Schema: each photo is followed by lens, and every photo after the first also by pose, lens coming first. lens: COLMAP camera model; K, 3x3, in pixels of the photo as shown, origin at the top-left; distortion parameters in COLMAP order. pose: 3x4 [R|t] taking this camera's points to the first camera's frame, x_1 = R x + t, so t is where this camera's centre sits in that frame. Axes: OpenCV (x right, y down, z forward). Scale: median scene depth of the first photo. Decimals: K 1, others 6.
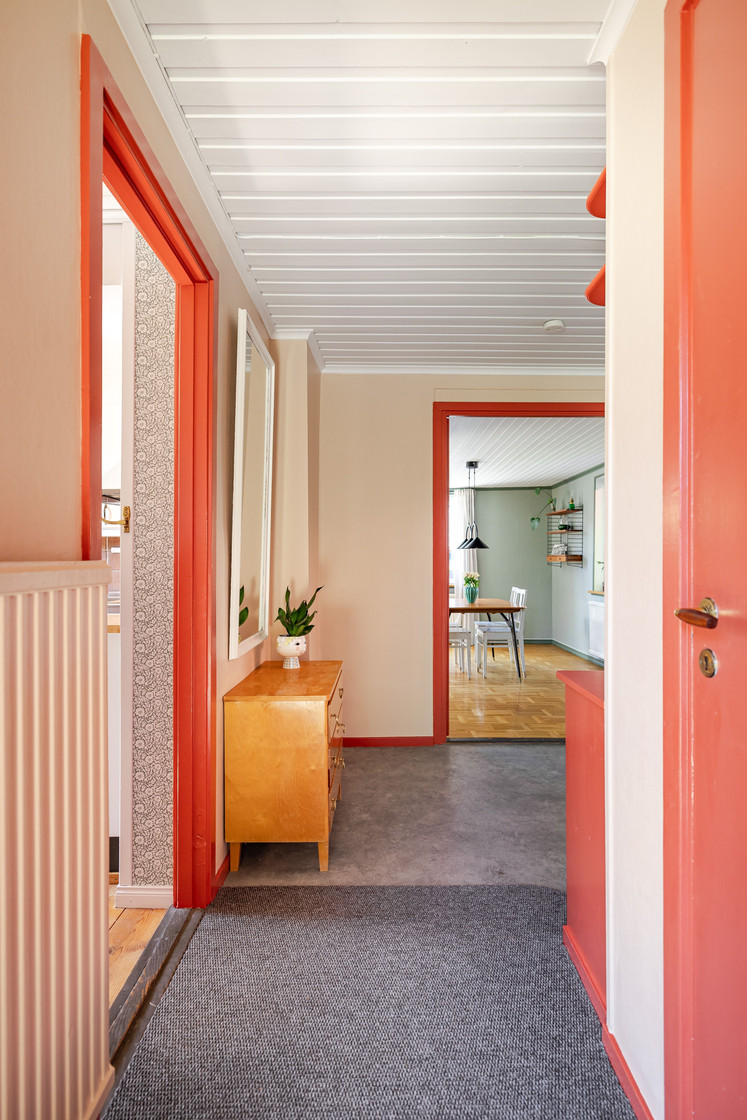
lens RADIAL K [[579.0, 0, 374.4], [0, 579.0, 558.7], [0, 0, 1]] dist [0.000012, 0.000000]
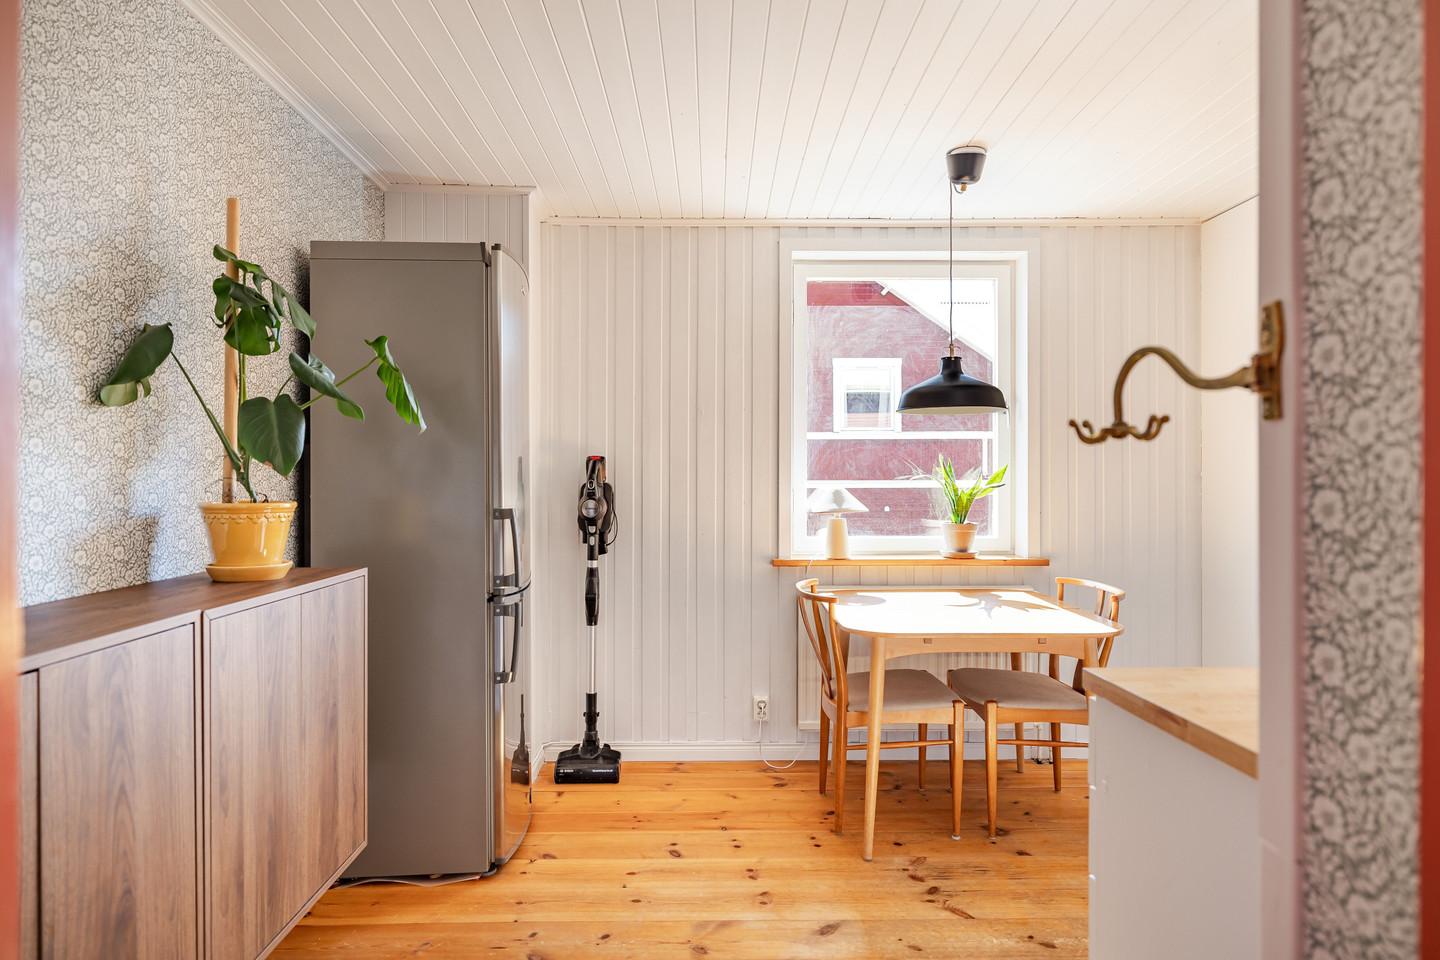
lens RADIAL K [[870.4, 0, 721.0], [0, 870.4, 480.3], [0, 0, 1]] dist [0.000023, 0.000000]
pose [[0.019808, -0.001641, -0.999802, -0.097029], [-0.002085, 0.999996, -0.001683, -0.020799], [0.999802, 0.002118, 0.019805, 0.778183]]
